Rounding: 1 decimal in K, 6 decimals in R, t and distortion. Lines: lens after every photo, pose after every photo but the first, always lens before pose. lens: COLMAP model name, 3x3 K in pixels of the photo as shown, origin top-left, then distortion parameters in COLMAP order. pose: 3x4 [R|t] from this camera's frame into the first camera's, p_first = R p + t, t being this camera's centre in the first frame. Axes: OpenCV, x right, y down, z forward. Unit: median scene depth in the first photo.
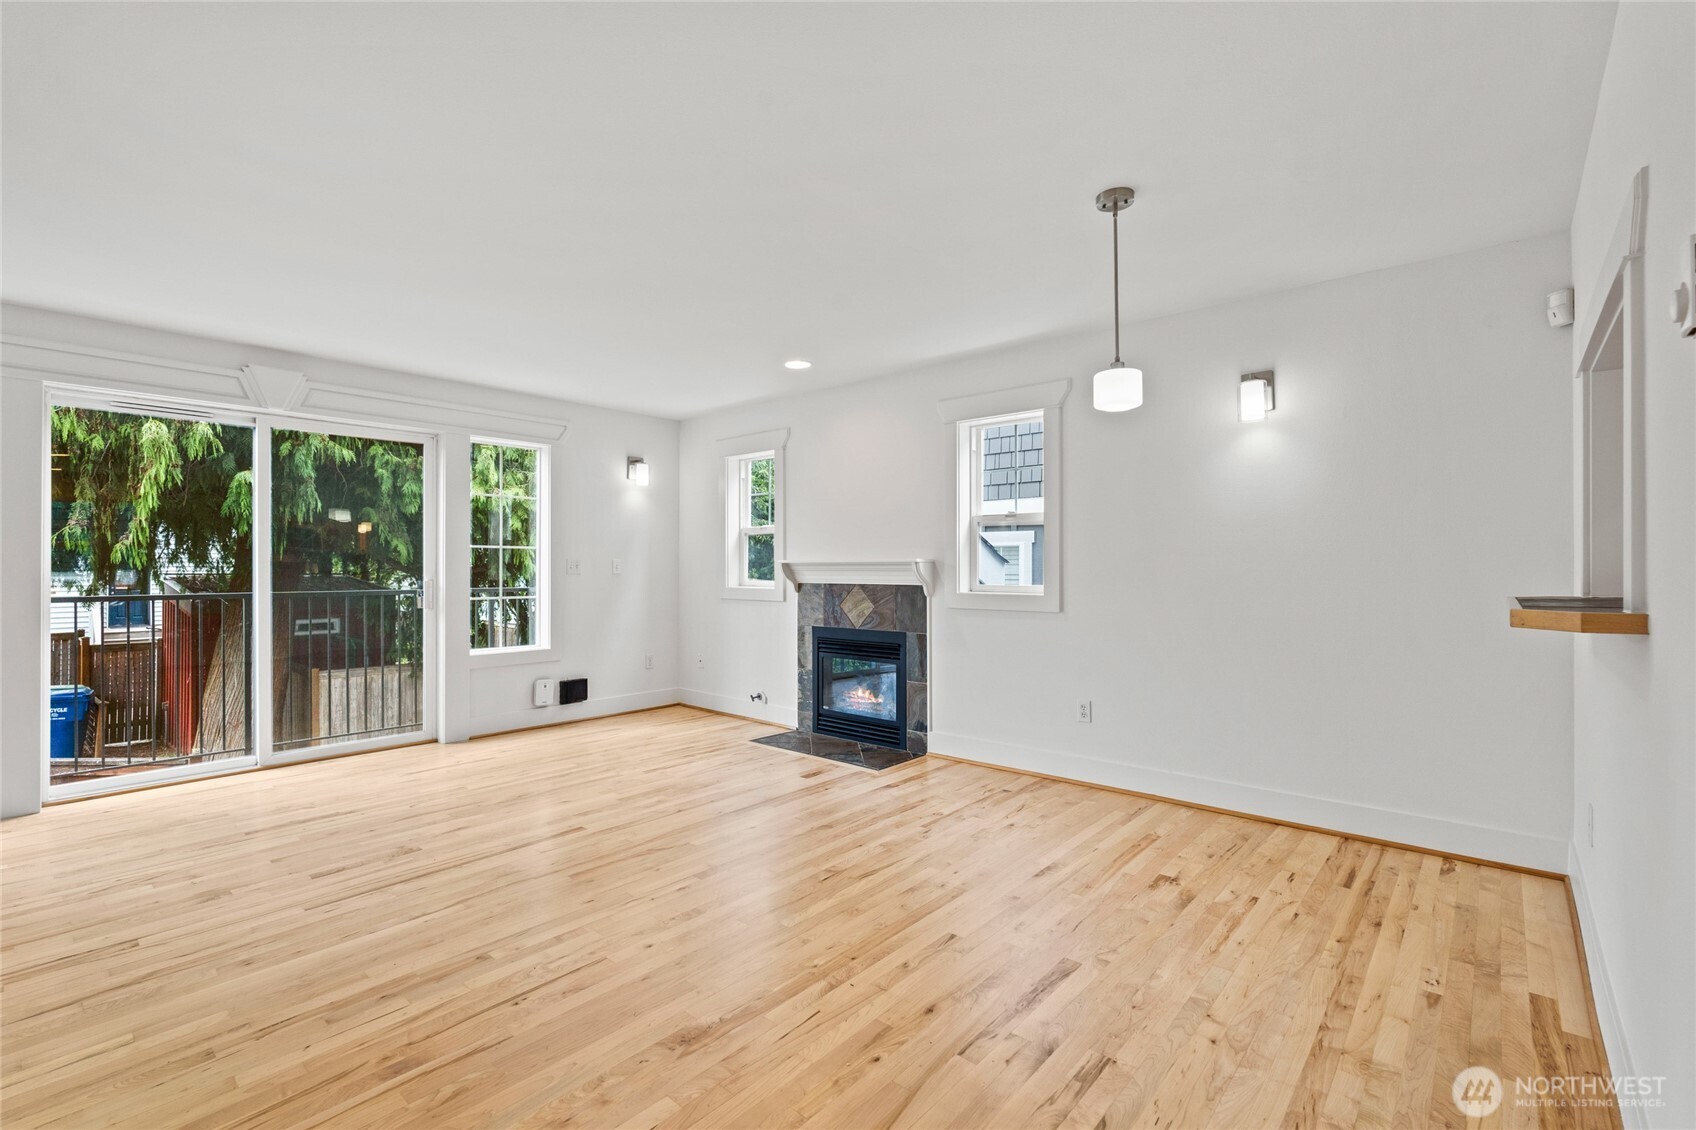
lens RADIAL K [[744.9, 0, 853.5], [0, 744.9, 564.8], [0, 0, 1]] dist [-0.003391, -0.000164]
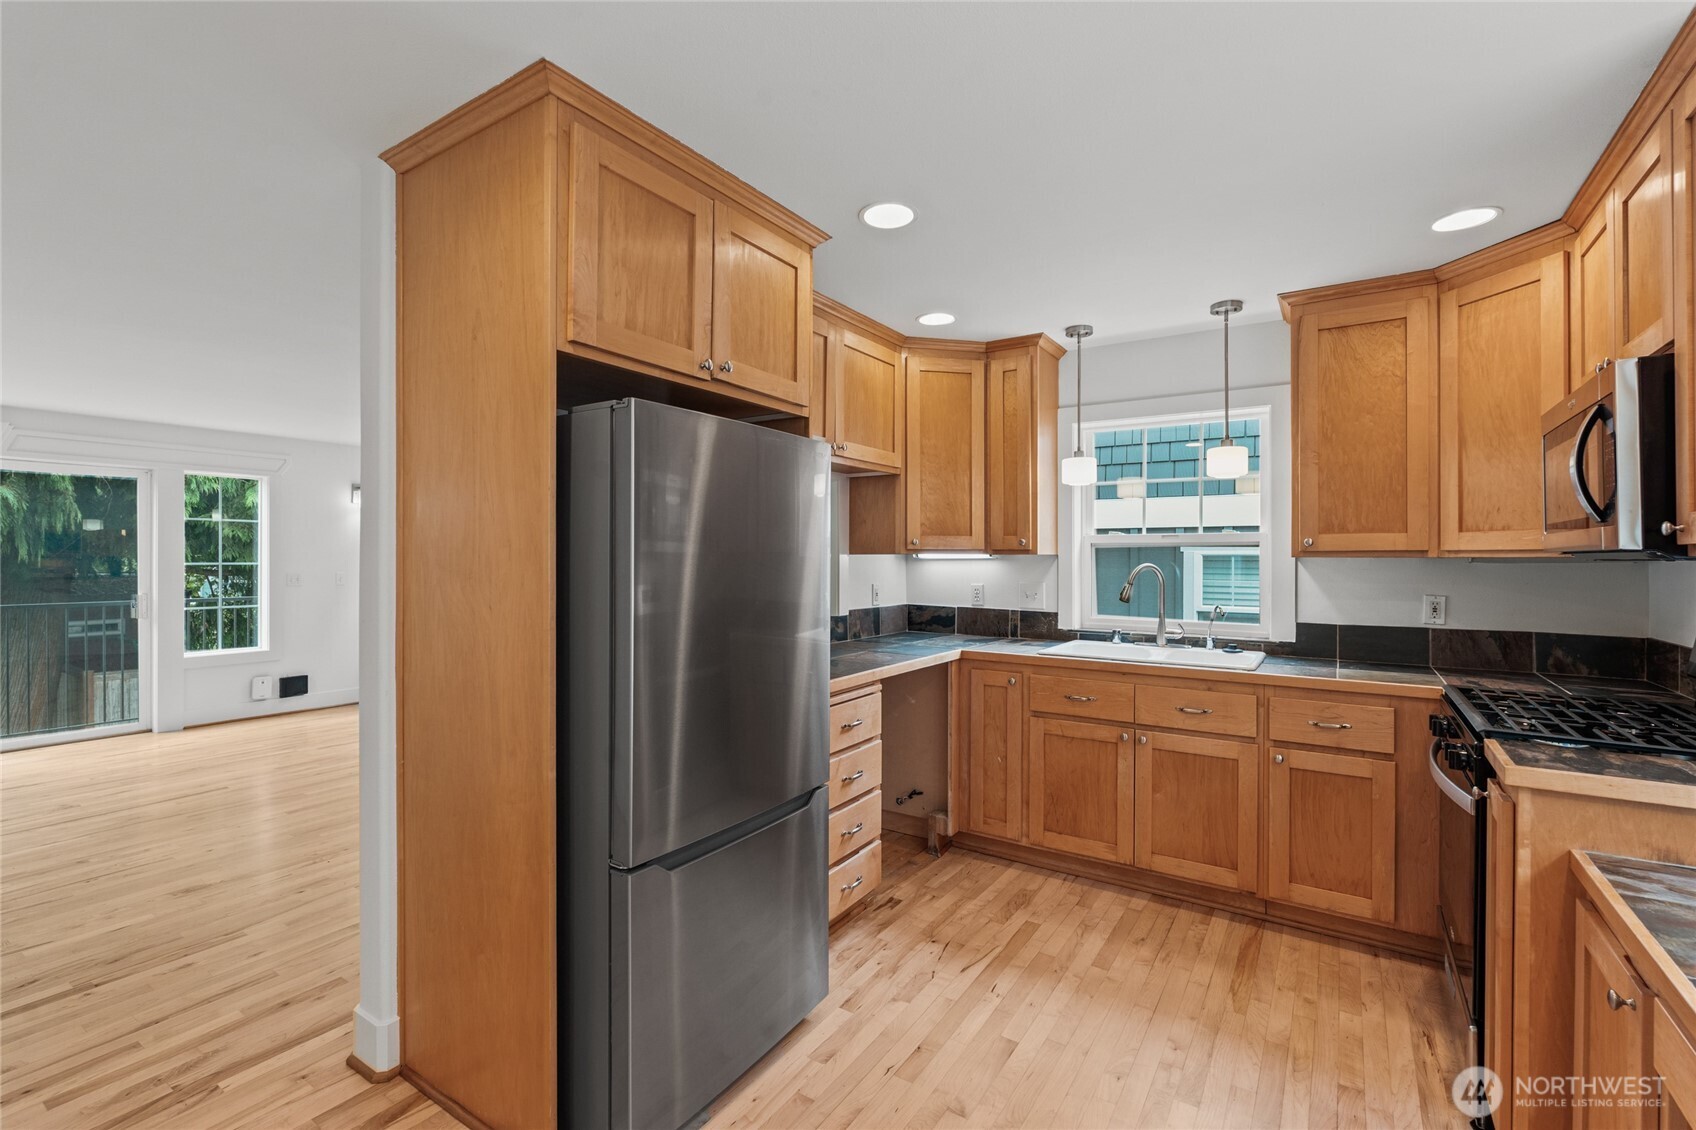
lens RADIAL K [[748.2, 0, 850.0], [0, 748.2, 557.5], [0, 0, 1]] dist [-0.002904, -0.000103]
pose [[0.990814, 0.001285, 0.135224, 0.606730], [-0.001768, 0.999992, 0.003449, -0.069587], [-0.135219, -0.003657, 0.990809, -0.510038]]
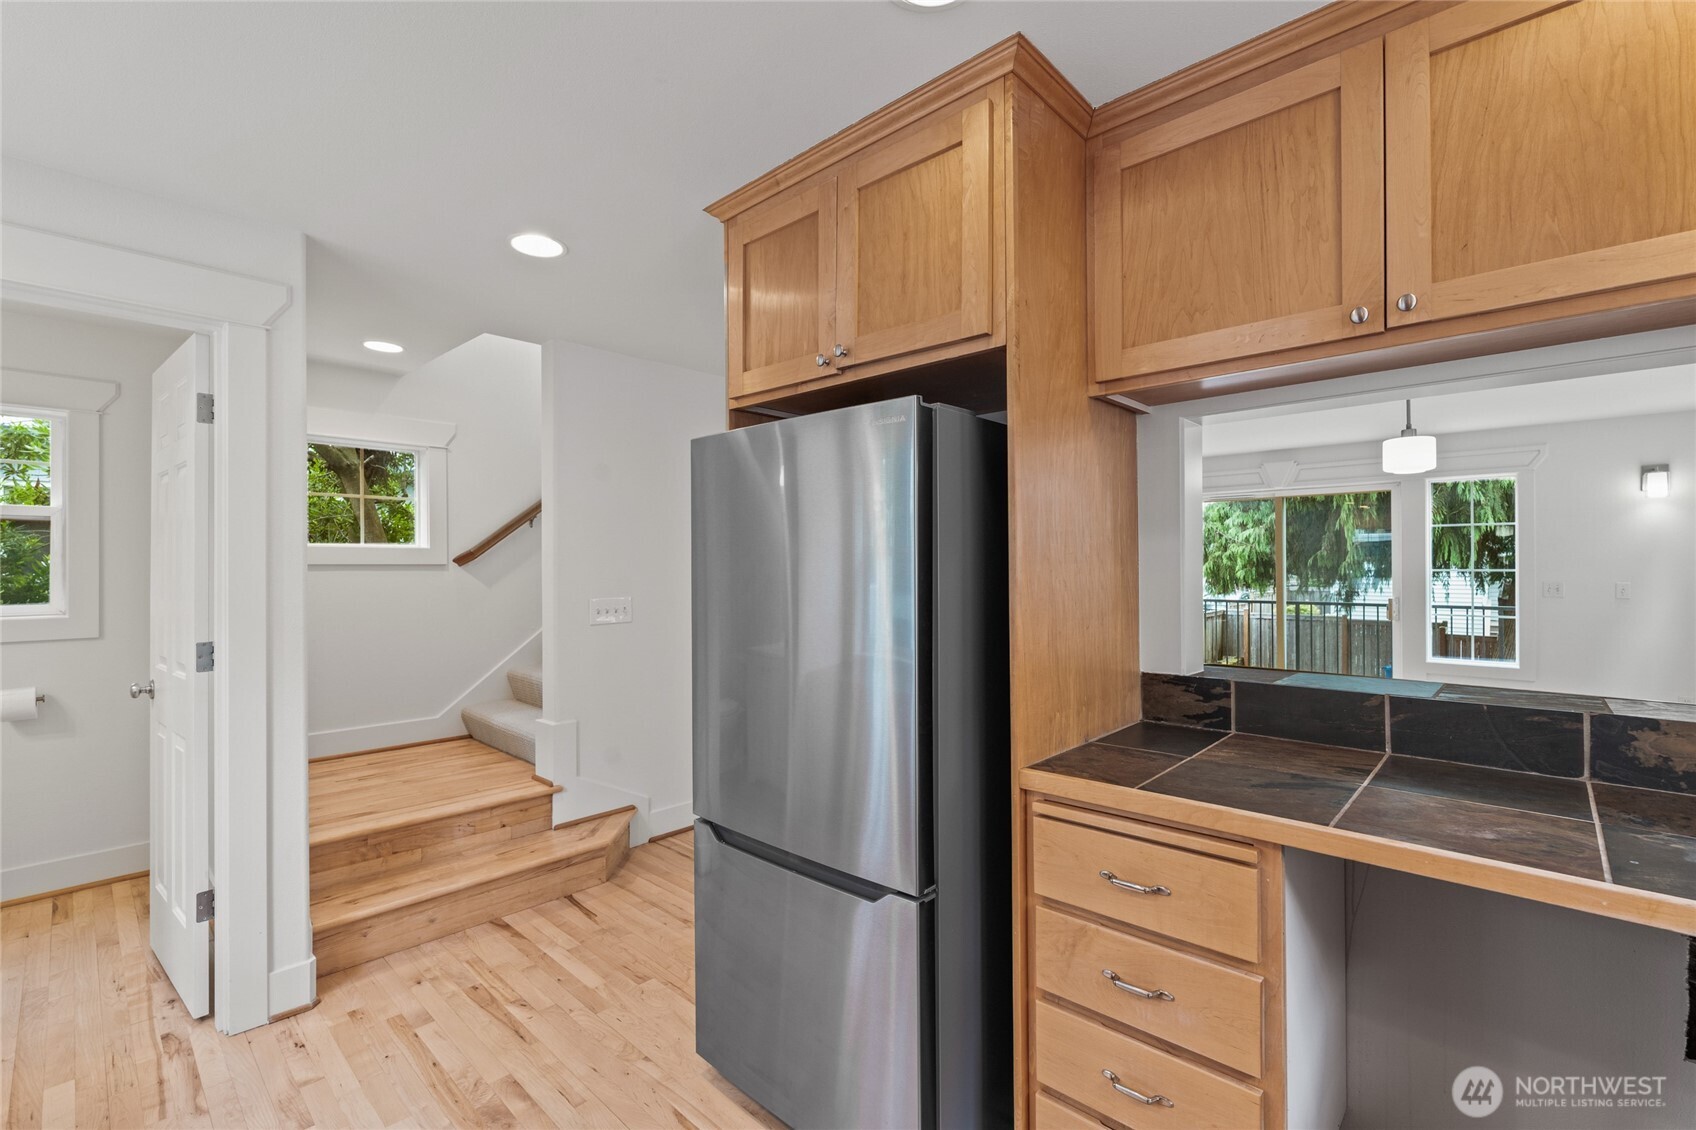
lens RADIAL K [[744.9, 0, 853.5], [0, 744.9, 564.8], [0, 0, 1]] dist [-0.003391, -0.000164]
pose [[-0.031387, -0.001922, -0.999505, 1.175017], [0.008032, 0.999965, -0.002175, -0.065944], [0.999475, -0.008096, -0.031370, 0.189543]]
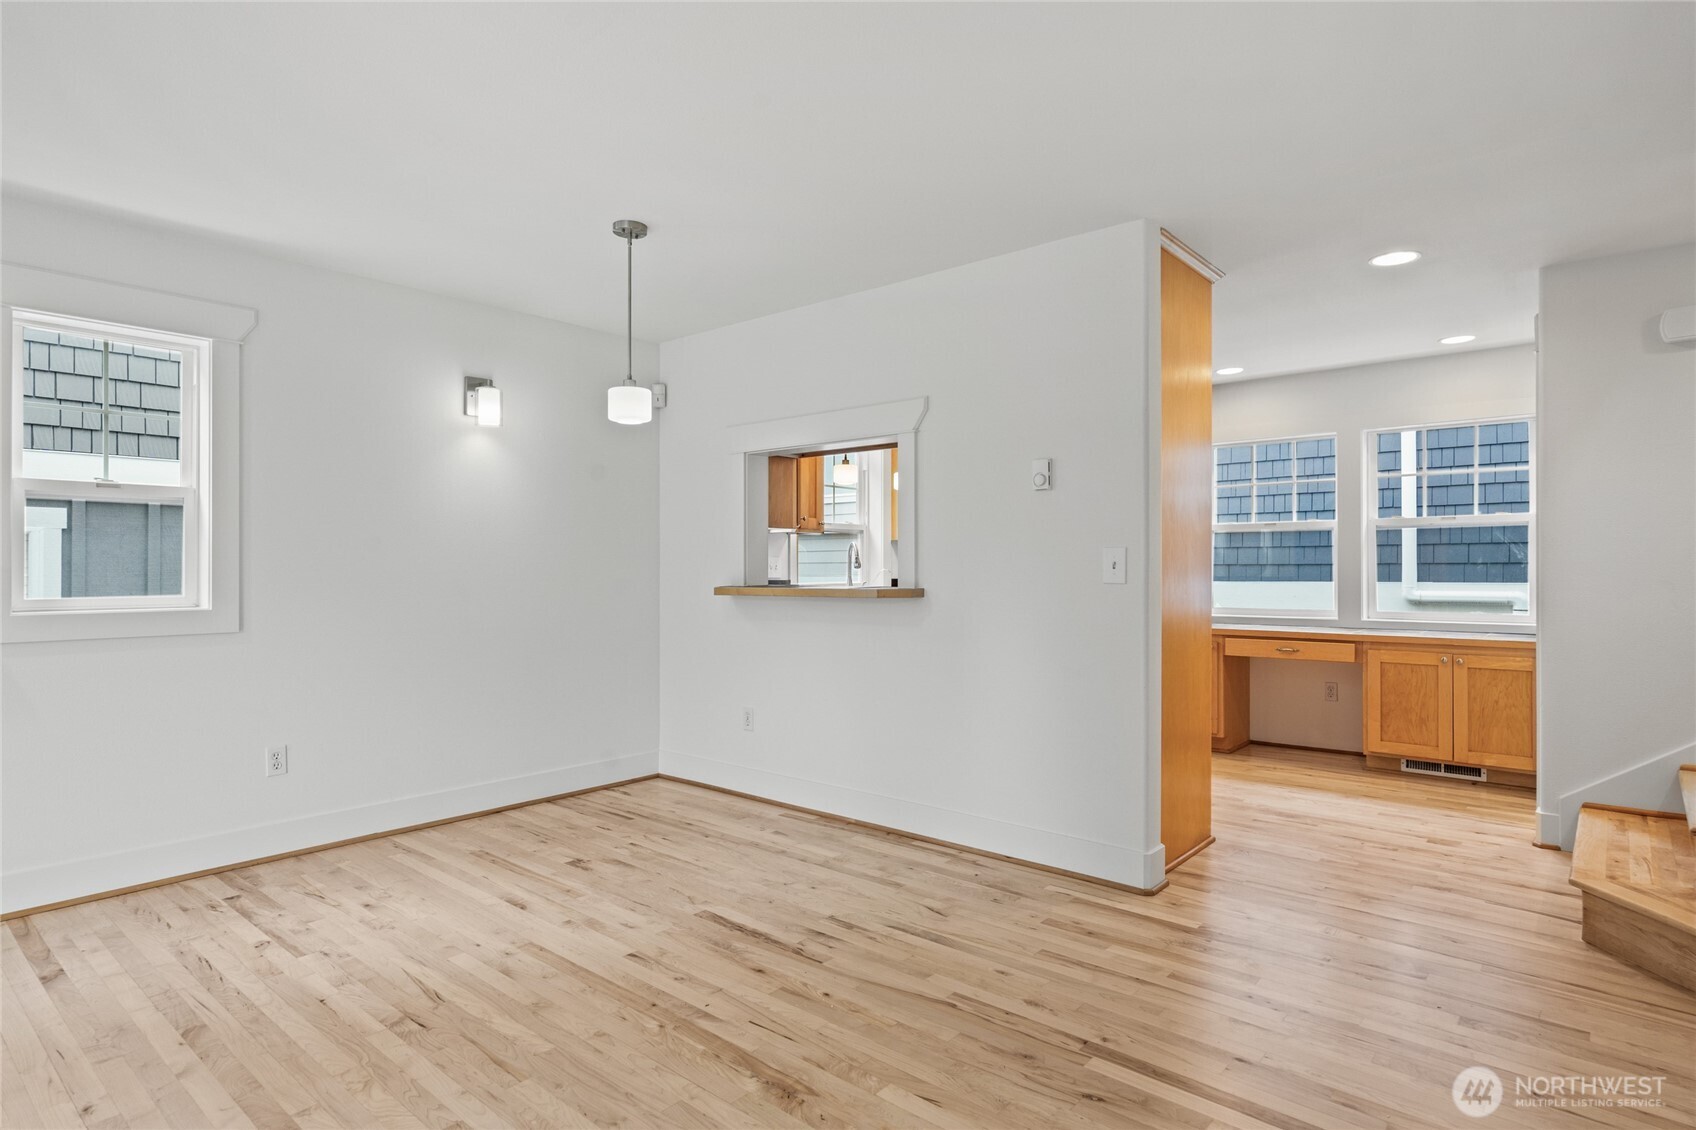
lens RADIAL K [[908.7, 0, 853.4], [0, 908.7, 561.6], [0, 0, 1]] dist [0.000211, 0.000474]
pose [[-0.009028, 0.007346, 0.999932, -0.791644], [-0.003306, 0.999967, -0.007376, 0.002116], [-0.999954, -0.003372, -0.009004, 0.555956]]
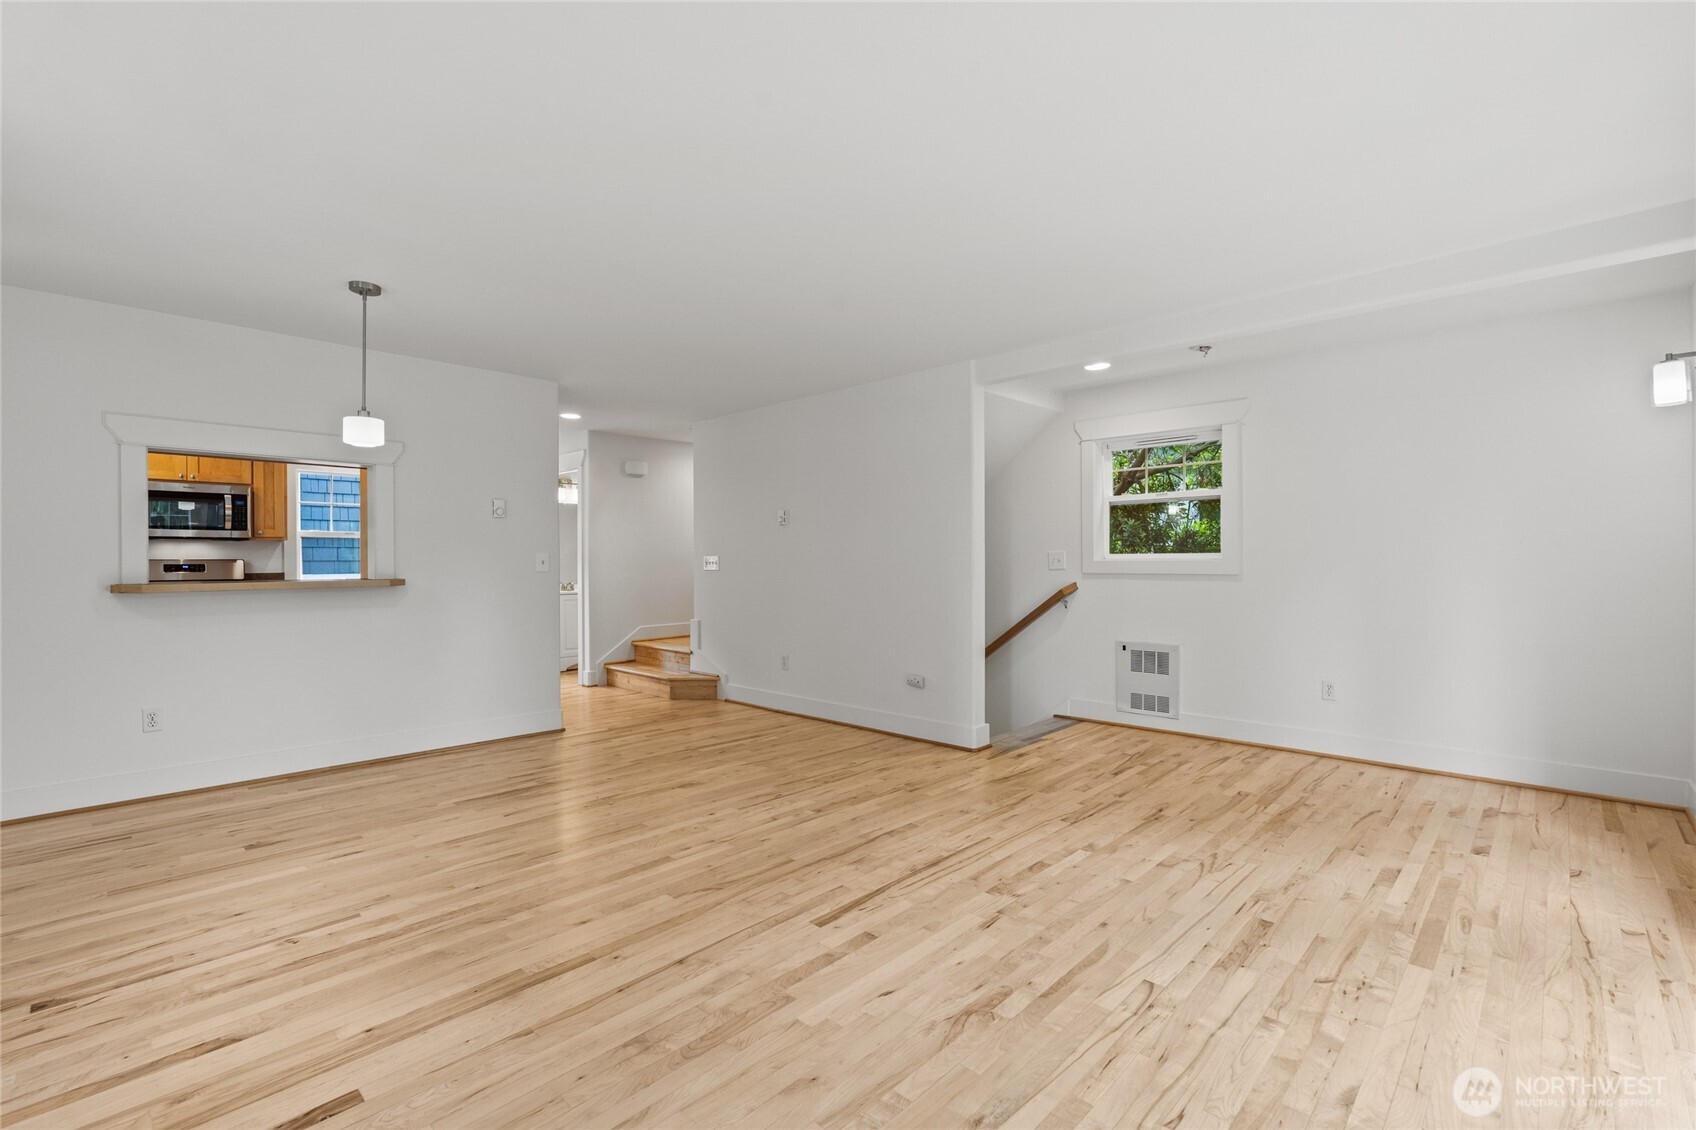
lens RADIAL K [[744.9, 0, 853.5], [0, 744.9, 564.8], [0, 0, 1]] dist [-0.003391, -0.000164]
pose [[-0.999166, 0.004634, 0.040574, -0.466231], [0.004642, 0.999989, 0.000100, 0.006354], [-0.040573, 0.000288, -0.999177, 1.863221]]
